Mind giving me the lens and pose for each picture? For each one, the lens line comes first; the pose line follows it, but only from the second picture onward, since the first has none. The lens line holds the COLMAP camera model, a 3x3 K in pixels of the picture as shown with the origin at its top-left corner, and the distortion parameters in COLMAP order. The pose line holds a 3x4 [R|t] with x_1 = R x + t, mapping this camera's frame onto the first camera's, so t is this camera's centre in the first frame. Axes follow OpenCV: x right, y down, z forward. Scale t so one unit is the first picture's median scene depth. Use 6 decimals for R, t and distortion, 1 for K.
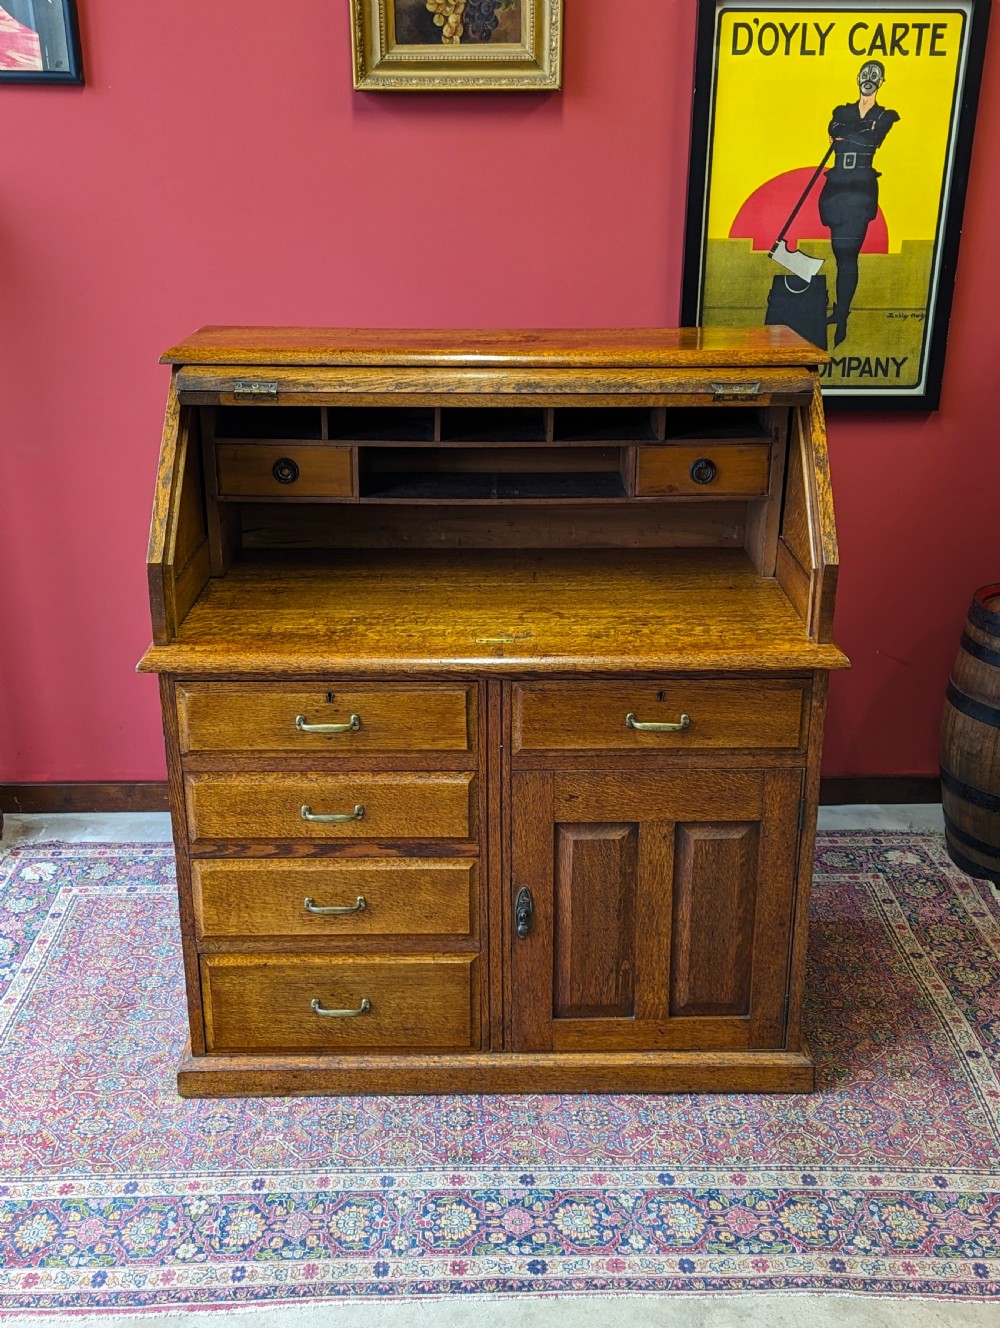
lens RADIAL K [[1405.9, 0, 514.8], [0, 1405.9, 667.7], [0, 0, 1]] dist [0.035487, 0.023106]
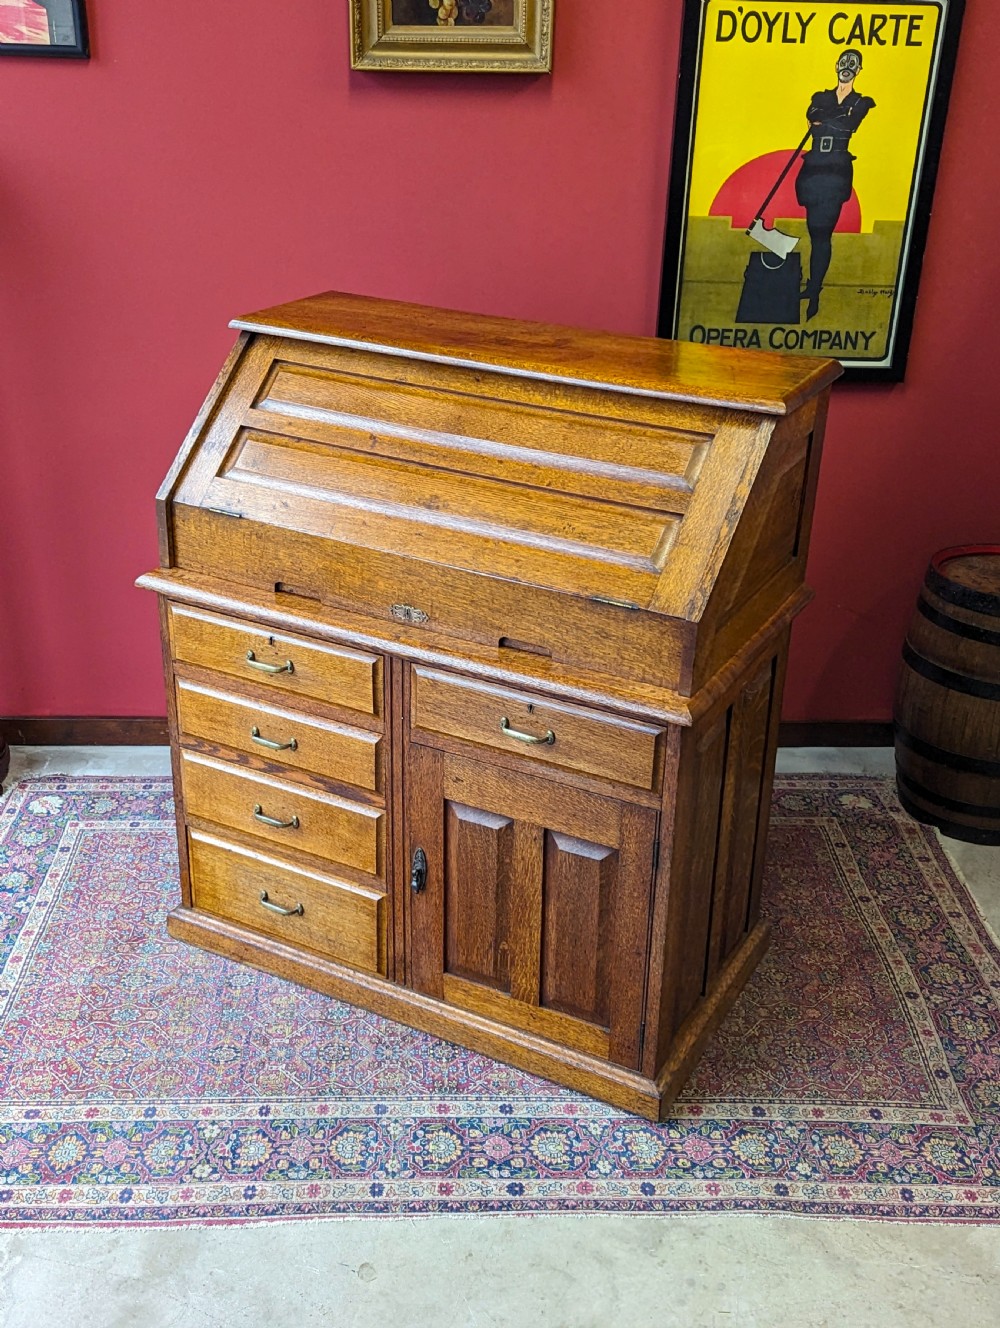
lens RADIAL K [[1420.6, 0, 496.4], [0, 1420.6, 642.3], [0, 0, 1]] dist [0.044984, -0.009386]
pose [[0.999819, 0.014609, 0.012198, -0.016830], [-0.015426, 0.997440, 0.069823, -0.077549], [-0.011147, -0.069999, 0.997485, -0.089603]]
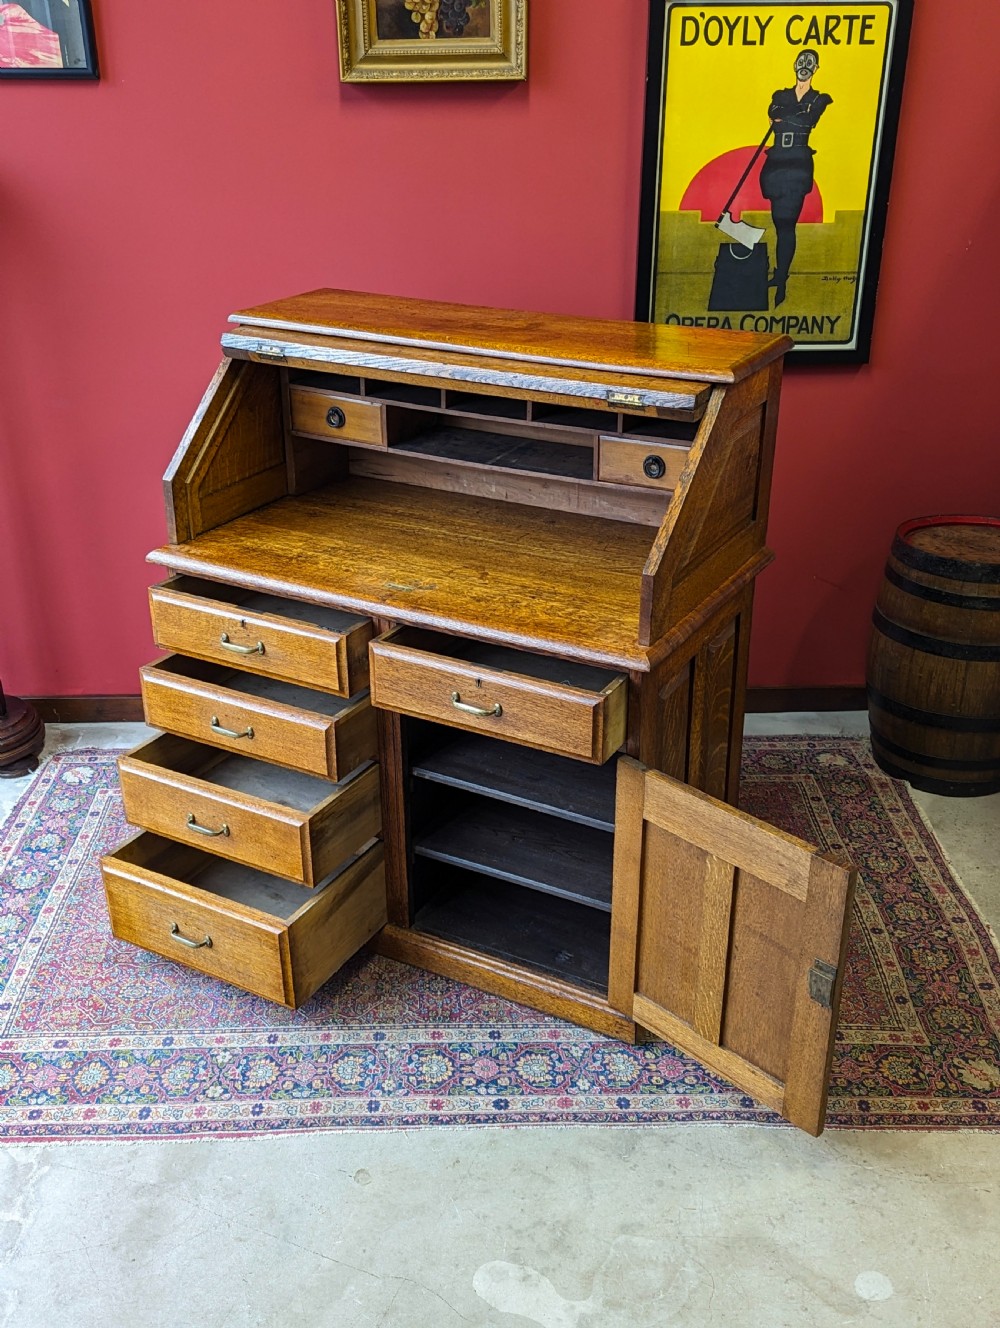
lens RADIAL K [[1358.9, 0, 497.4], [0, 1358.9, 655.0], [0, 0, 1]] dist [0.043469, -0.004990]
pose [[0.999898, -0.004760, -0.013445, 0.026451], [0.005737, 0.997271, 0.073605, -0.044006], [0.013058, -0.073674, 0.997197, -0.128248]]
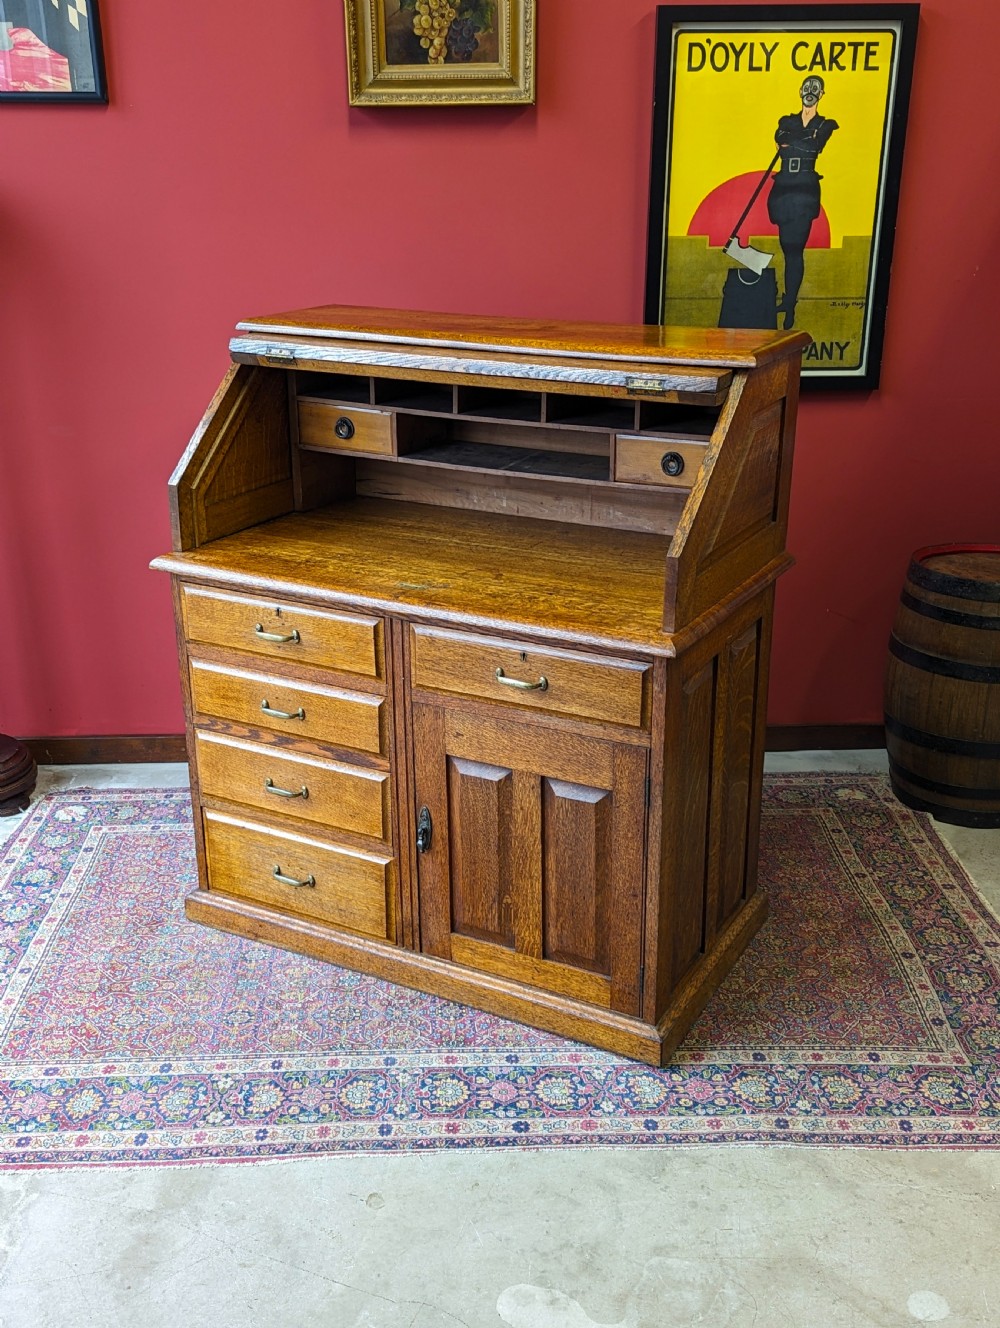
lens RADIAL K [[1365.4, 0, 503.9], [0, 1365.4, 660.2], [0, 0, 1]] dist [0.044648, -0.006979]
pose [[0.999955, -0.009536, -0.000110, 0.004949], [0.009536, 0.999950, -0.003087, 0.040770], [0.000139, 0.003086, 0.999995, -0.101405]]
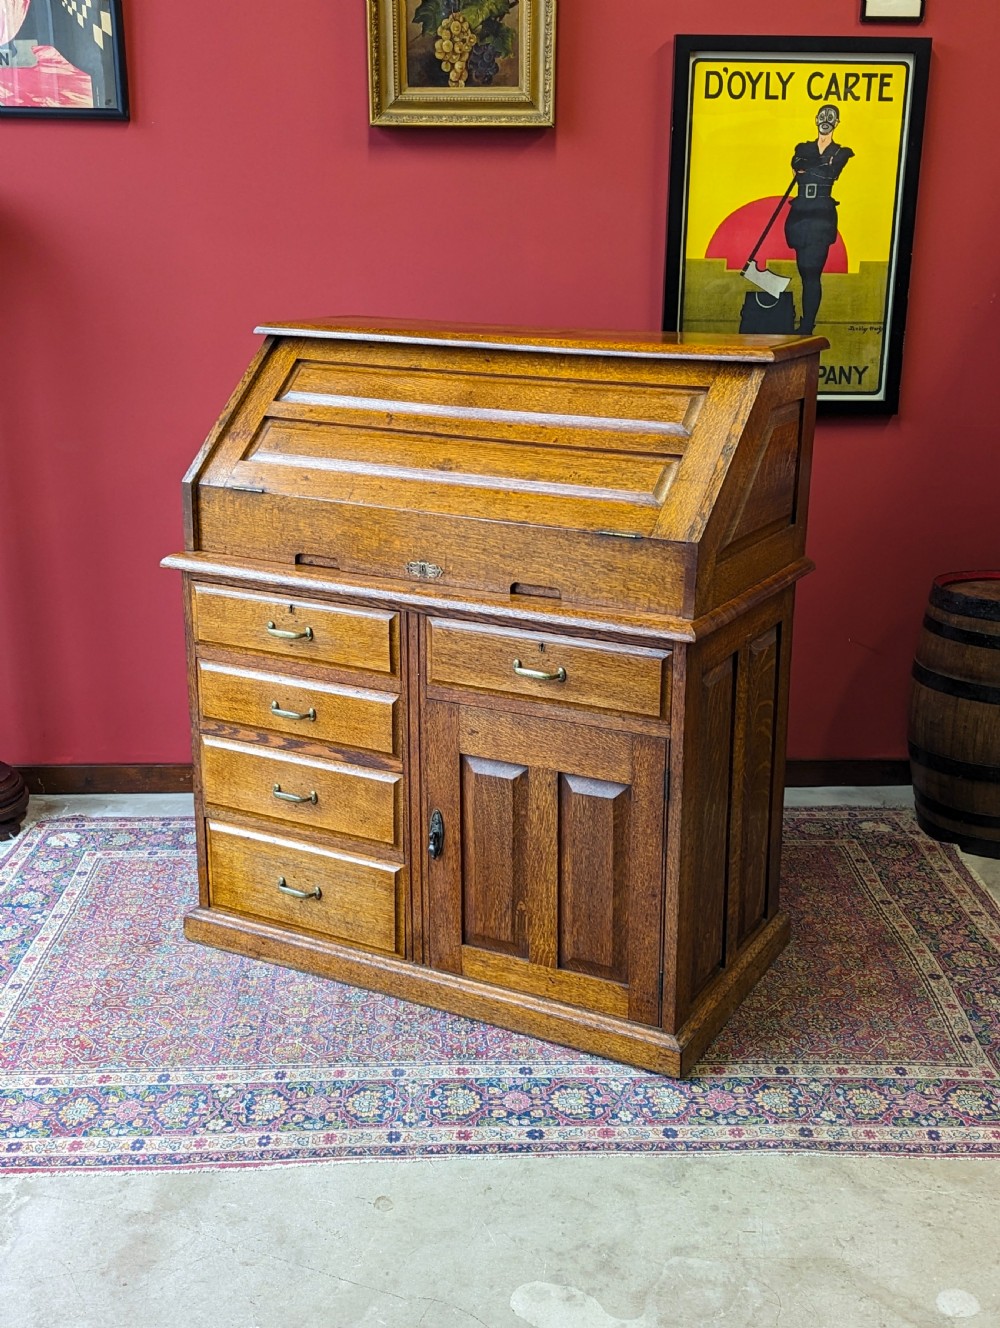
lens RADIAL K [[1454.7, 0, 532.7], [0, 1454.7, 631.5], [0, 0, 1]] dist [0.043643, 0.003773]
pose [[0.999862, 0.000219, 0.016591, -0.004443], [0.001275, 0.995942, -0.089988, 0.116710], [-0.016543, 0.089997, 0.995805, -0.149538]]
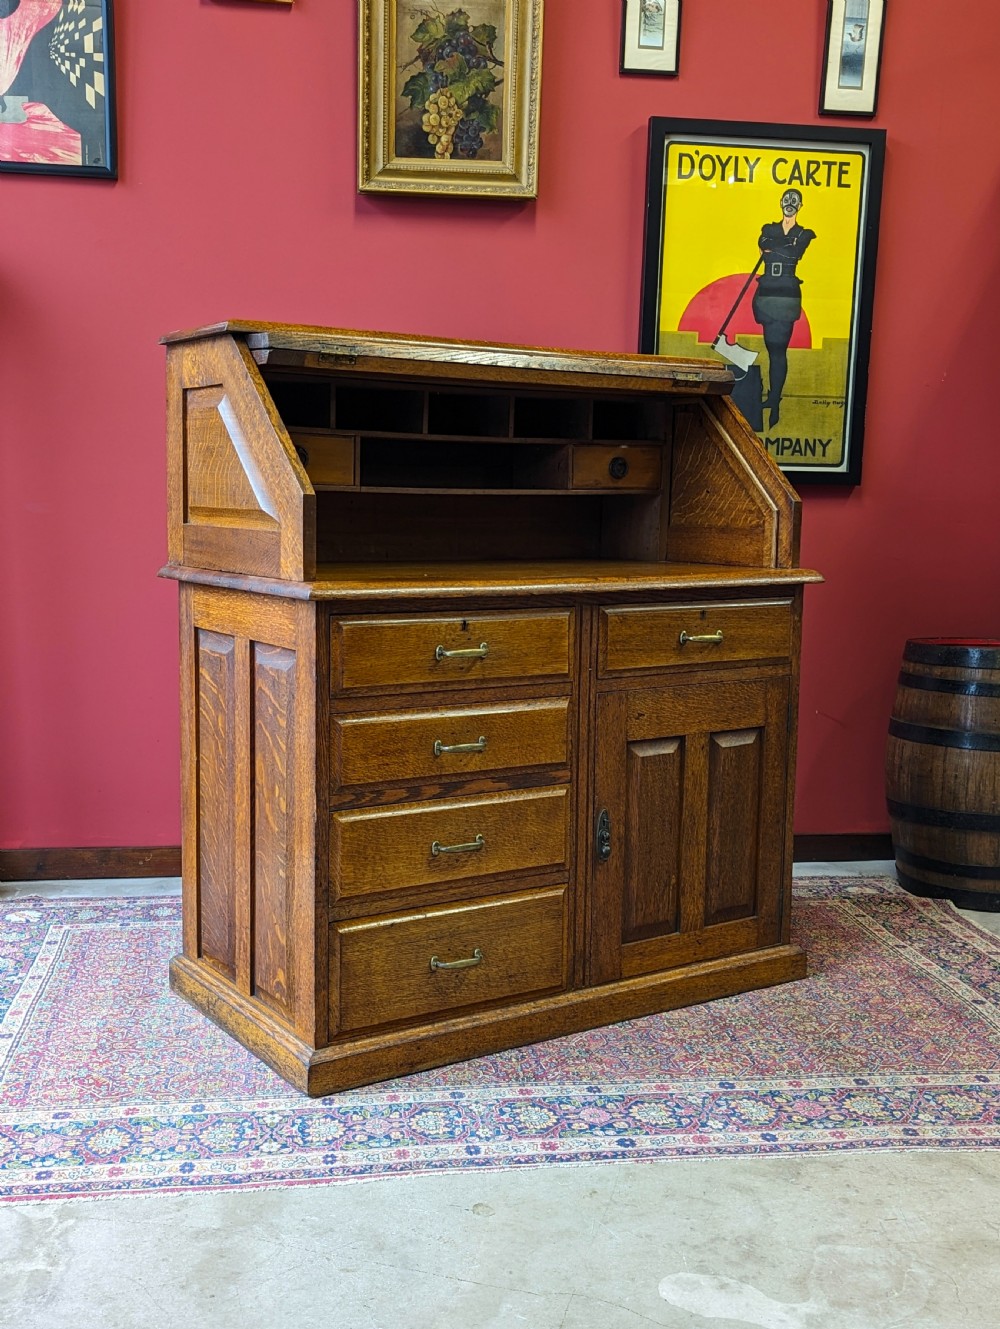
lens RADIAL K [[1383.1, 0, 488.1], [0, 1383.1, 678.6], [0, 0, 1]] dist [0.038382, 0.013119]
pose [[0.993124, -0.002450, 0.117040, -0.170290], [0.028522, 0.974717, -0.221613, 0.274944], [-0.113538, 0.223428, 0.968085, -0.018068]]
